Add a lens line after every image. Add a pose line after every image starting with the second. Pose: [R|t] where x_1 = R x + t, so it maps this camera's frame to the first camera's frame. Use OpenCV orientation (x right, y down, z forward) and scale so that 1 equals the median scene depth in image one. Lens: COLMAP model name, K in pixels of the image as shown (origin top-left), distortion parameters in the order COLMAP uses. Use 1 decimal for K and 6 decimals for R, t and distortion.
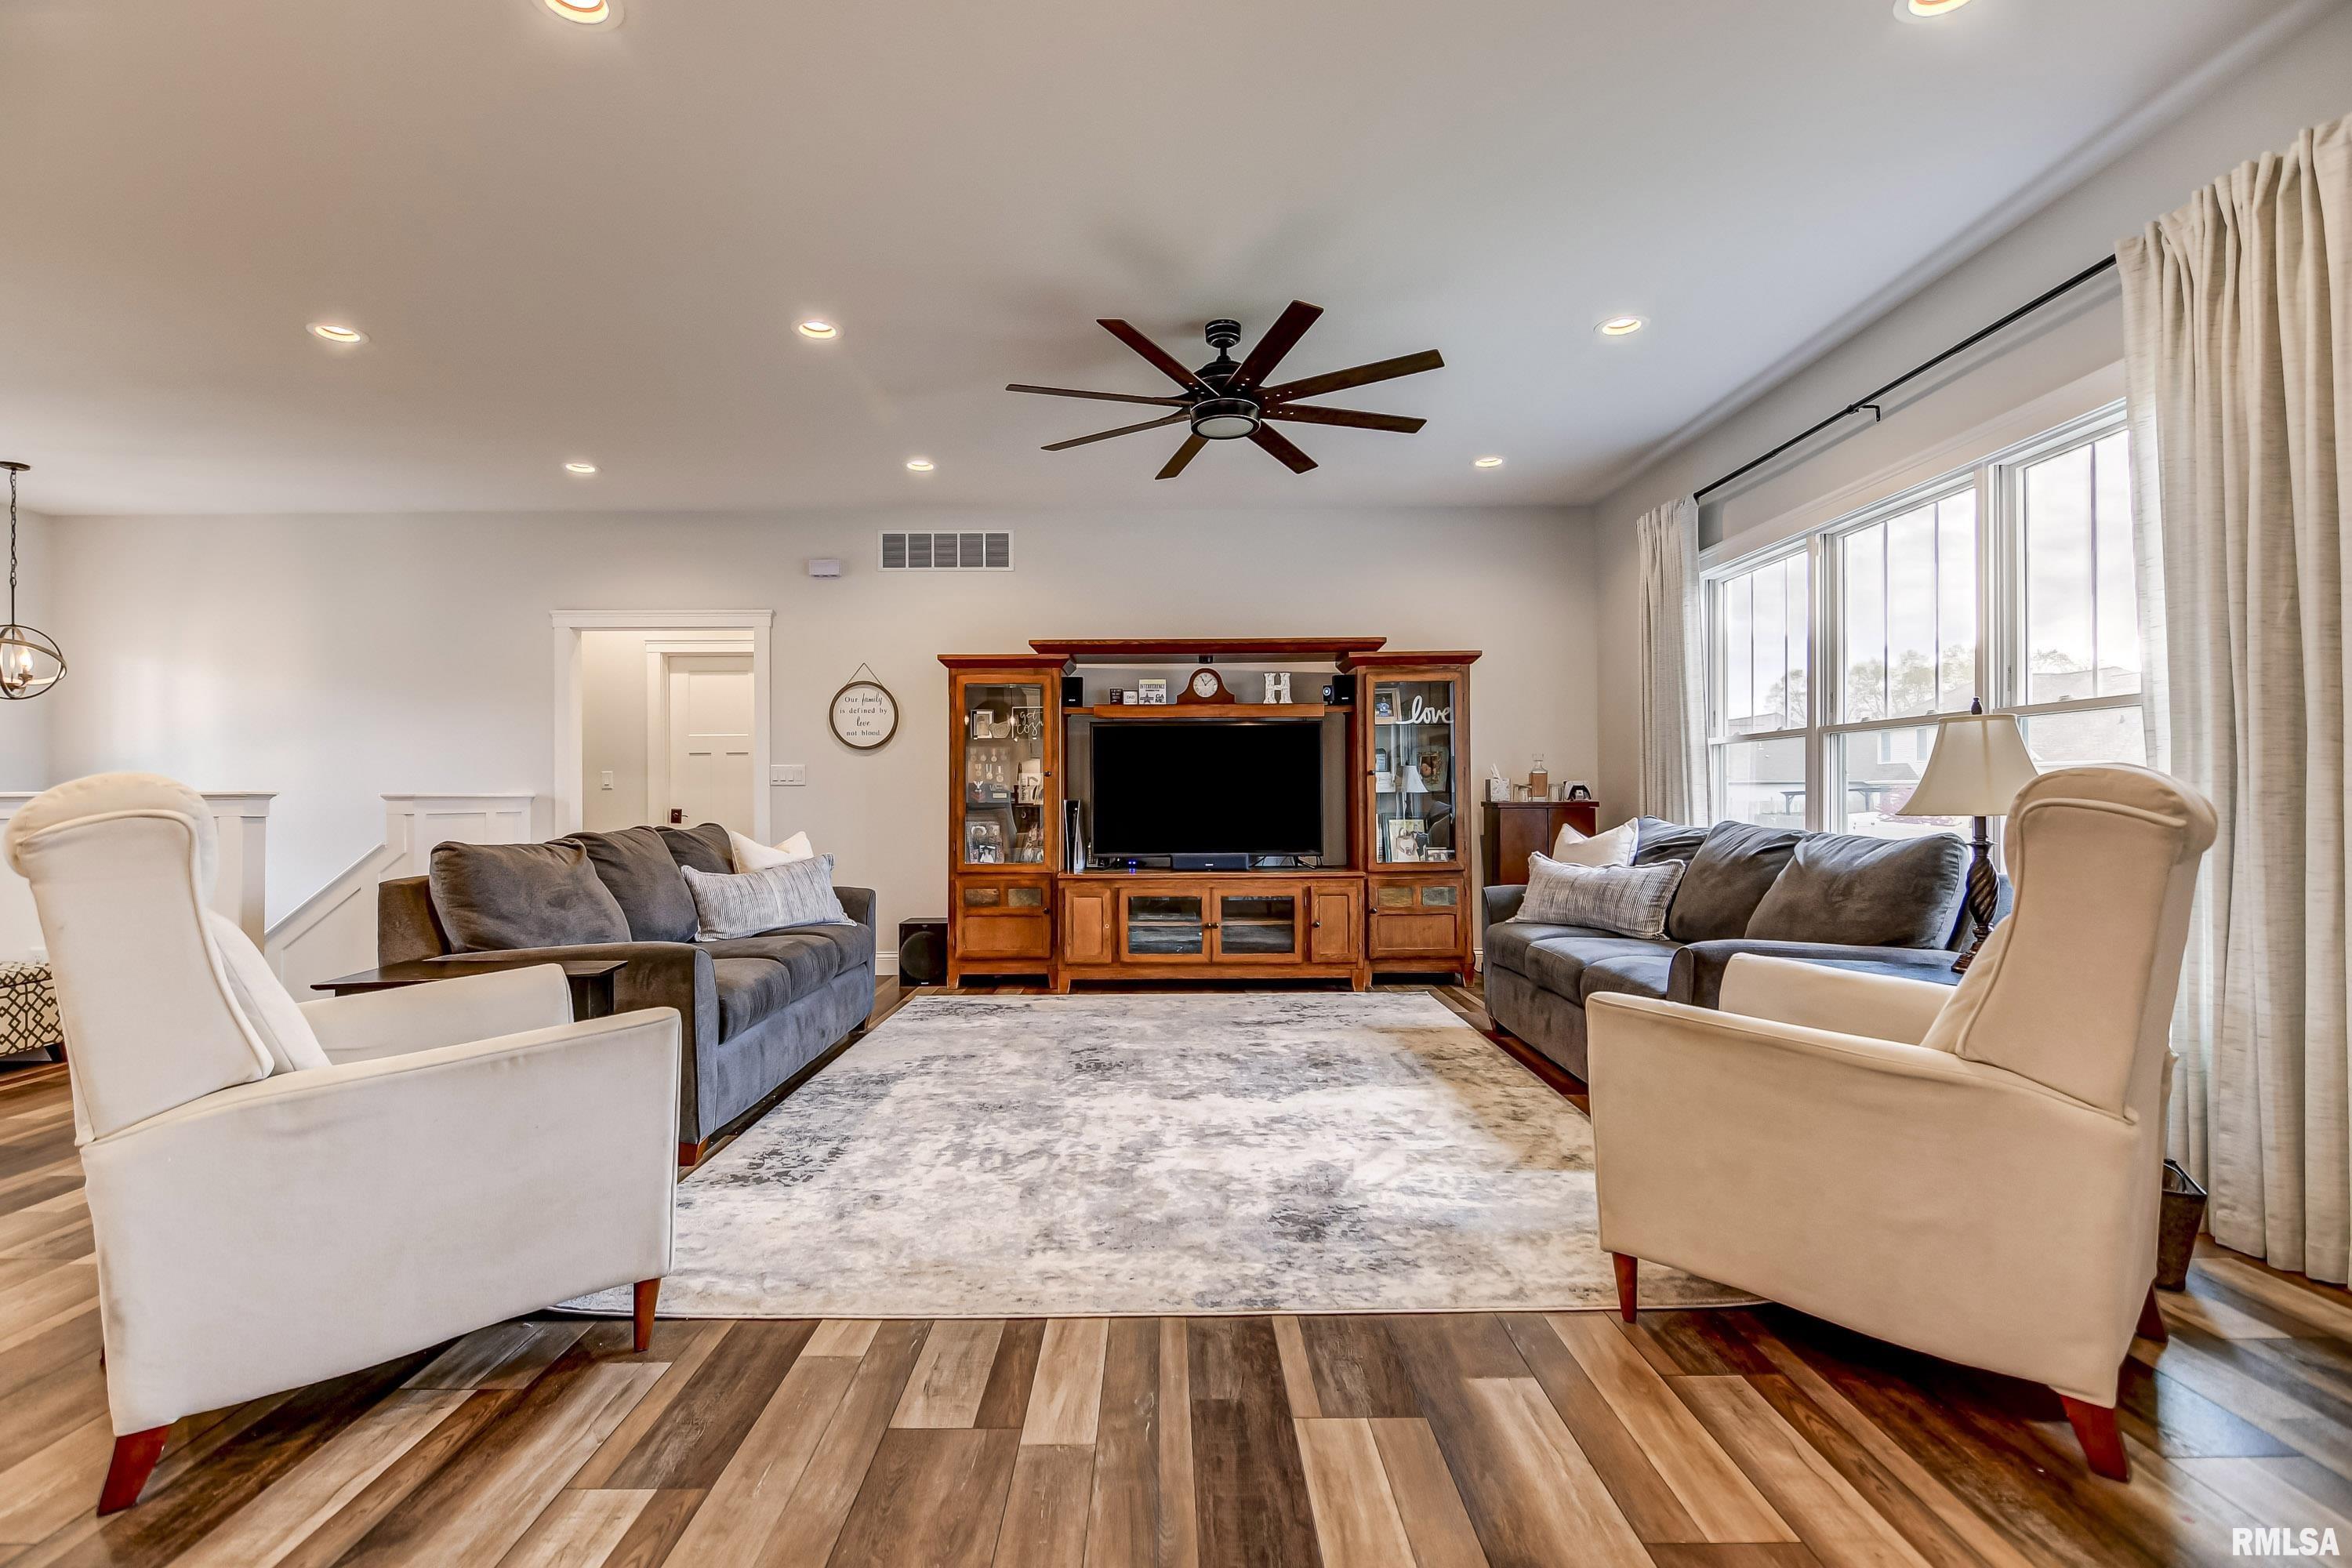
lens RADIAL K [[1123.0, 0, 1145.3], [0, 1123.0, 794.7], [0, 0, 1]] dist [0.011753, -0.009648]
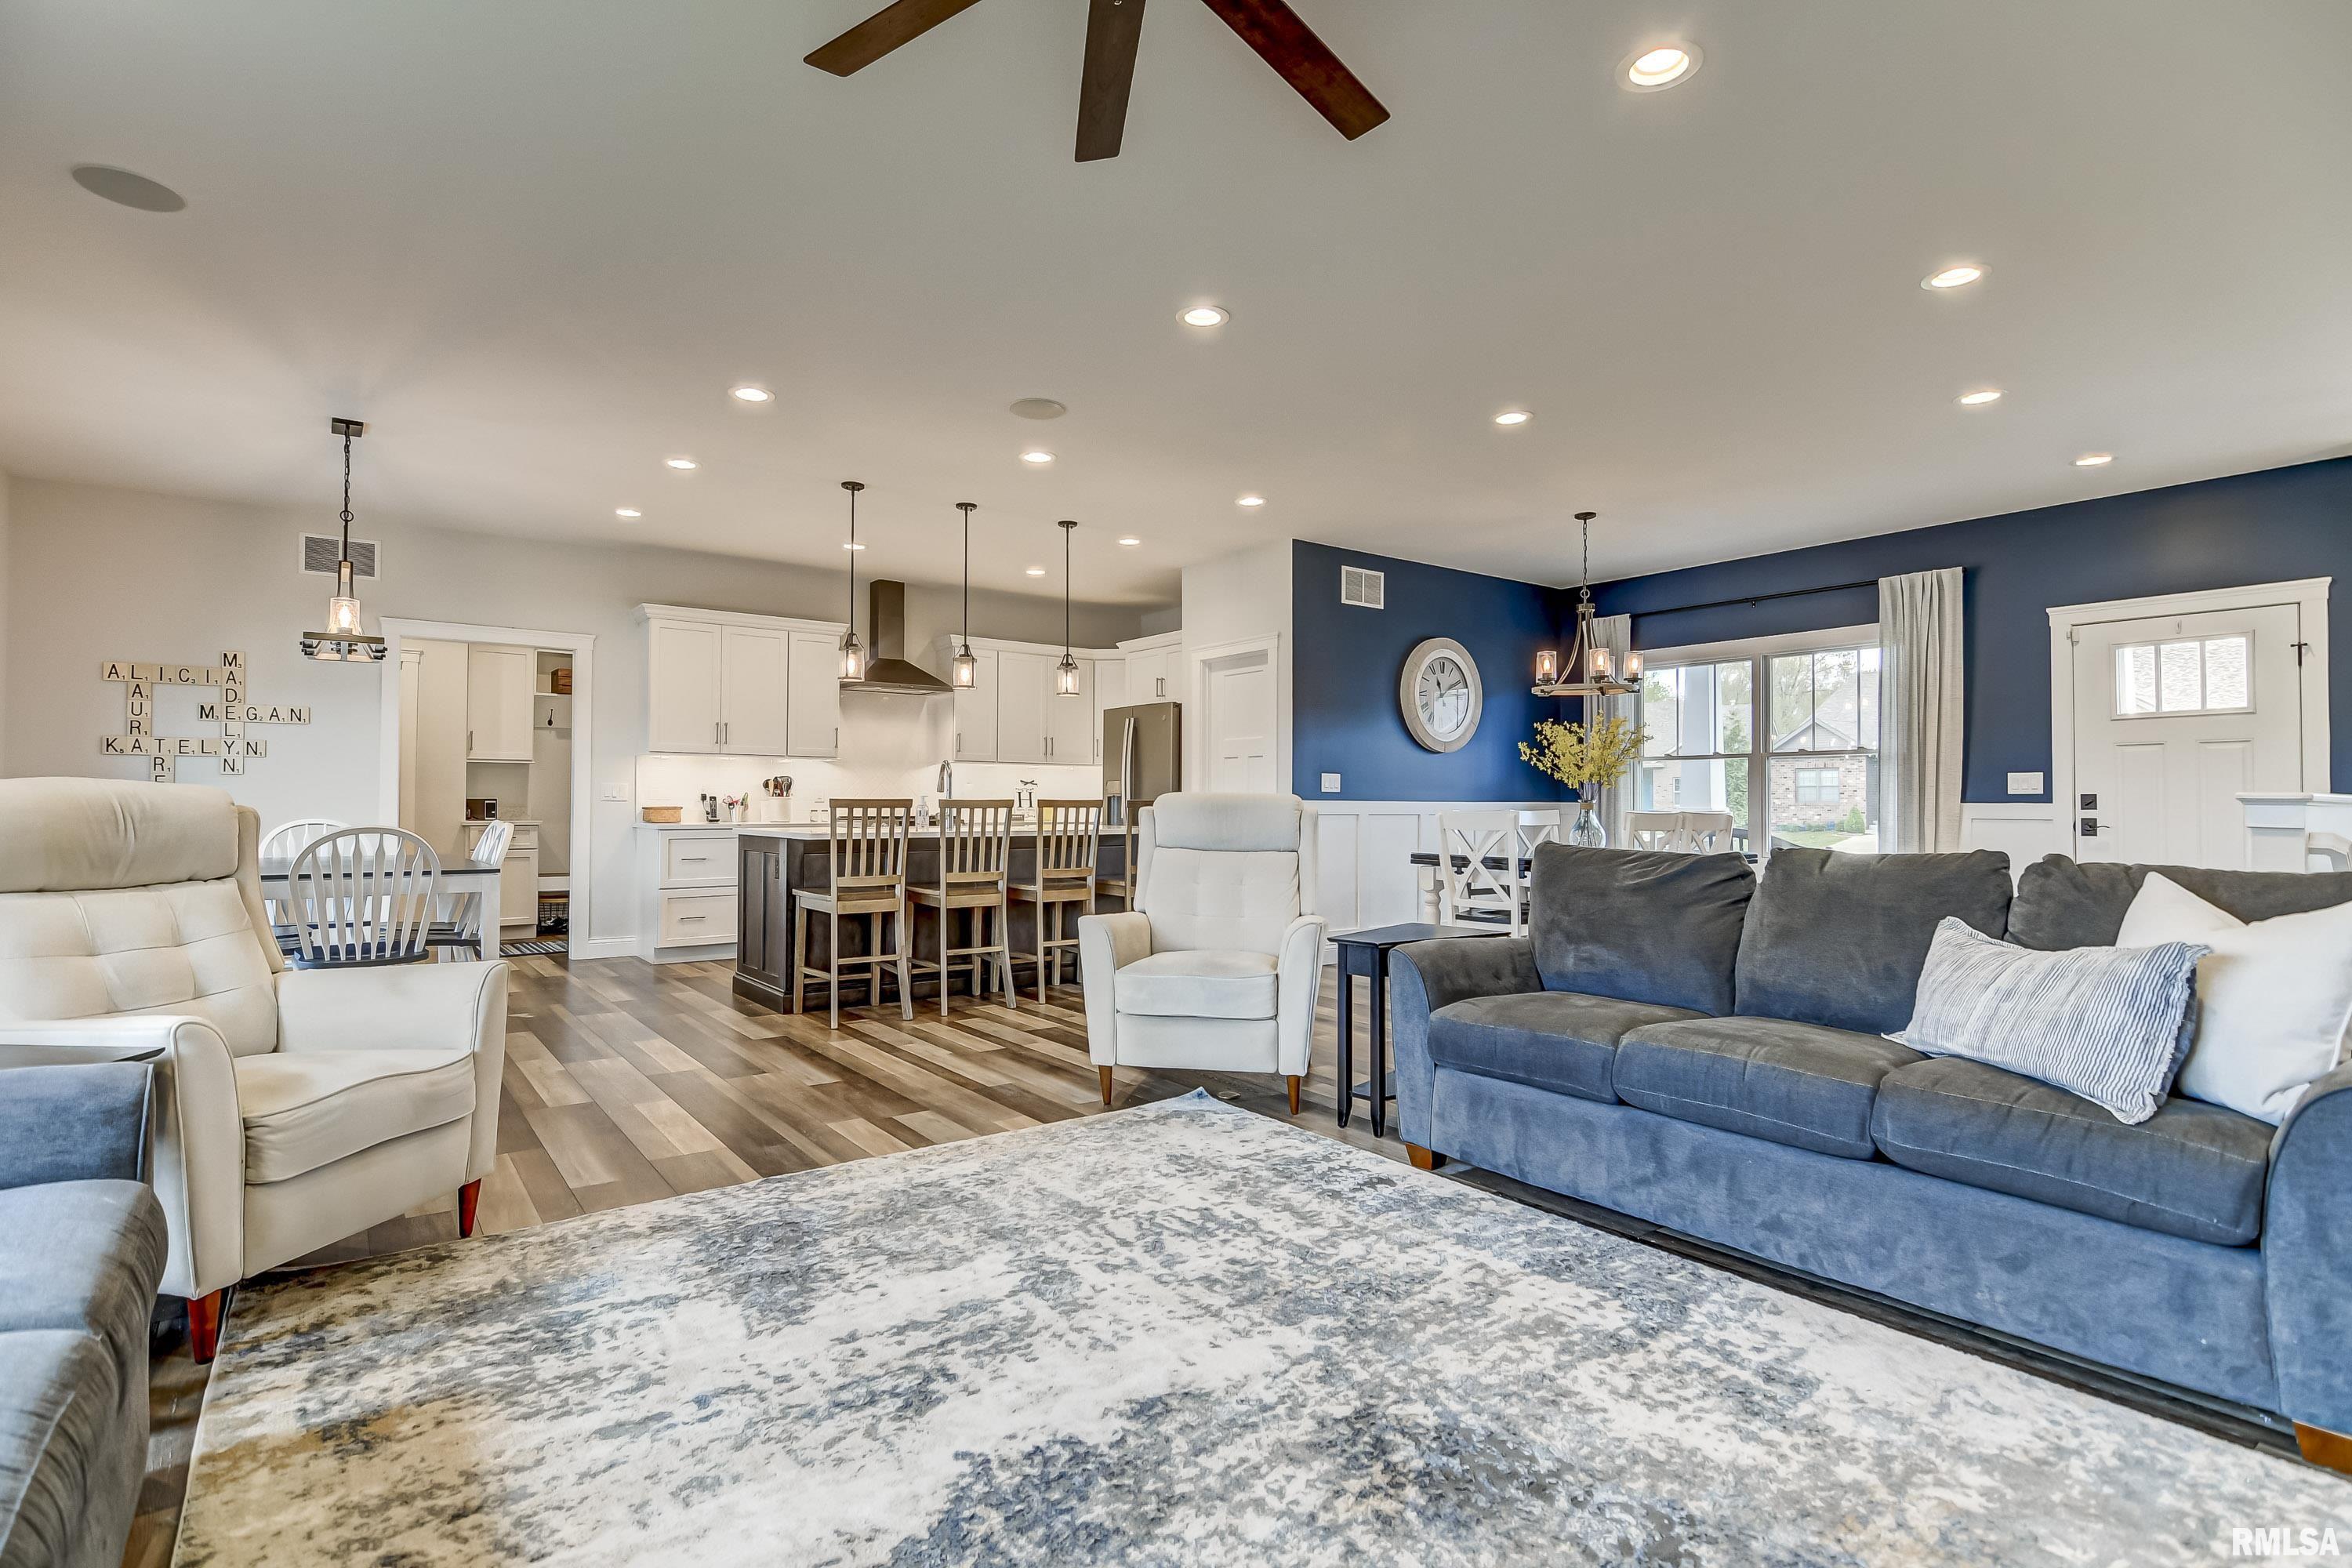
lens RADIAL K [[1123.0, 0, 1167.5], [0, 1123.0, 789.5], [0, 0, 1]] dist [0.011753, -0.009648]
pose [[-0.792023, -0.005304, -0.610468, 0.383142], [0.002392, 0.999928, -0.011791, 0.000660], [0.610487, -0.010799, -0.791953, 1.616050]]
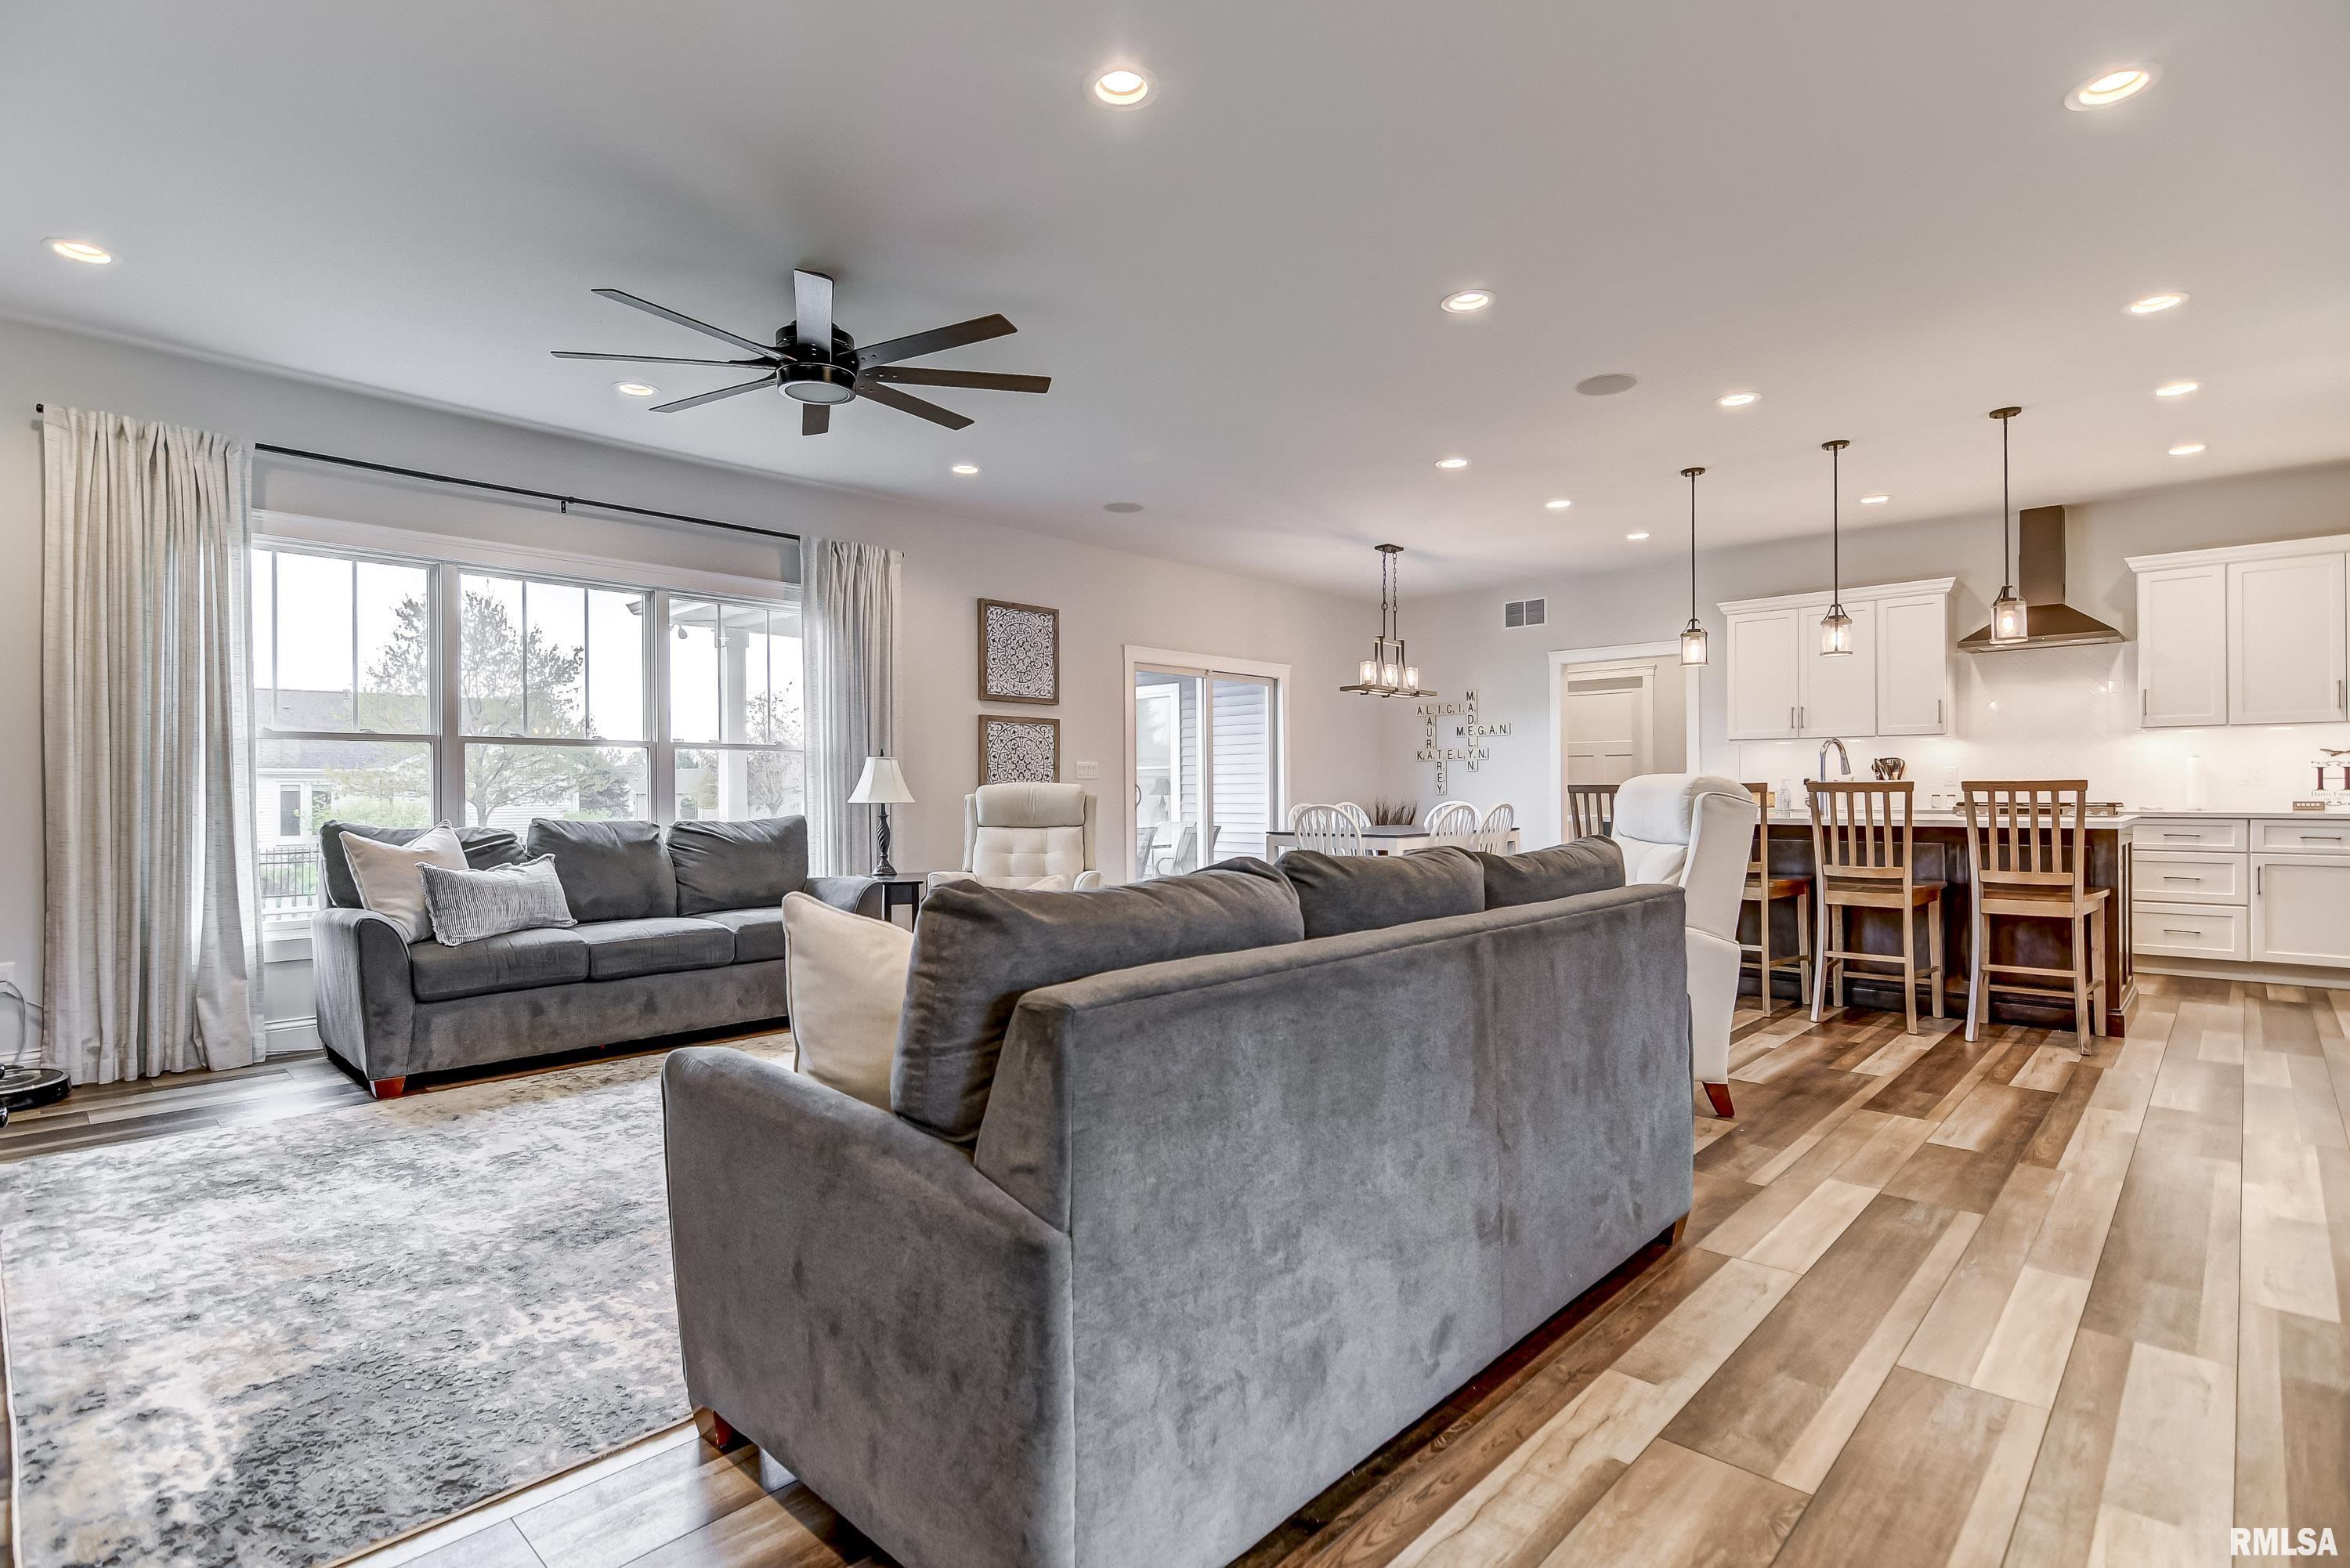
lens RADIAL K [[1122.0, 0, 1188.1], [0, 1122.0, 792.8], [0, 0, 1]] dist [0.011753, -0.009648]
pose [[-0.745312, 0.008041, 0.666667, -0.921055], [0.007692, 0.999964, -0.003461, 0.008503], [-0.666671, 0.002548, -0.745348, 1.780897]]
